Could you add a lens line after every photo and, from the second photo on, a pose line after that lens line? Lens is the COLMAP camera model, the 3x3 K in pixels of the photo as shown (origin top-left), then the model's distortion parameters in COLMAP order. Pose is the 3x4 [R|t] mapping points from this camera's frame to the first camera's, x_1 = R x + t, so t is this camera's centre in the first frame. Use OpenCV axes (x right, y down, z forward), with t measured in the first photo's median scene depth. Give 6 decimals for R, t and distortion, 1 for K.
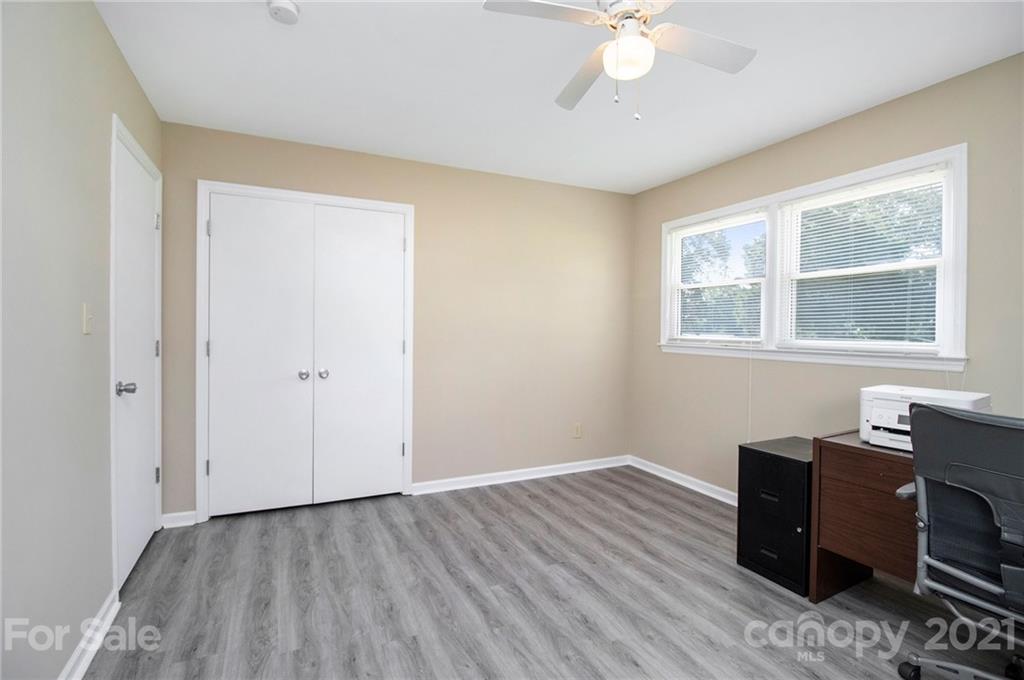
lens RADIAL K [[494.8, 0, 500.1], [0, 494.8, 327.1], [0, 0, 1]] dist [0.002082, -0.000238]
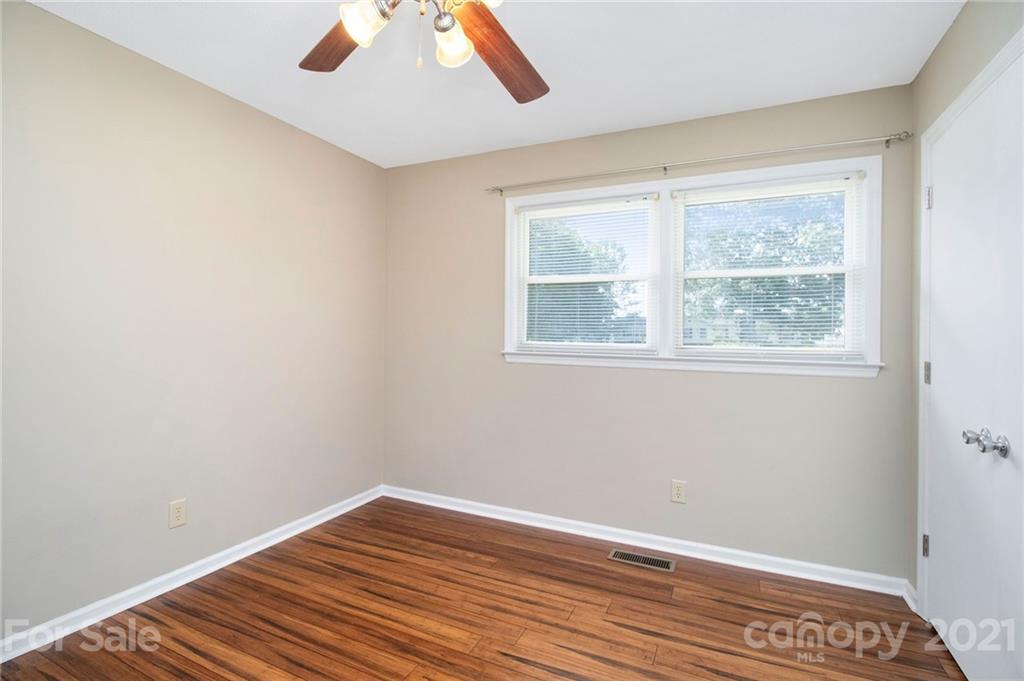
lens RADIAL K [[494.8, 0, 500.1], [0, 494.8, 327.6], [0, 0, 1]] dist [0.002082, -0.000238]
pose [[0.771474, 0.011758, 0.636153, -0.232336], [-0.012285, 0.999918, -0.003583, -0.000830], [-0.636143, -0.005051, 0.771555, 0.510887]]
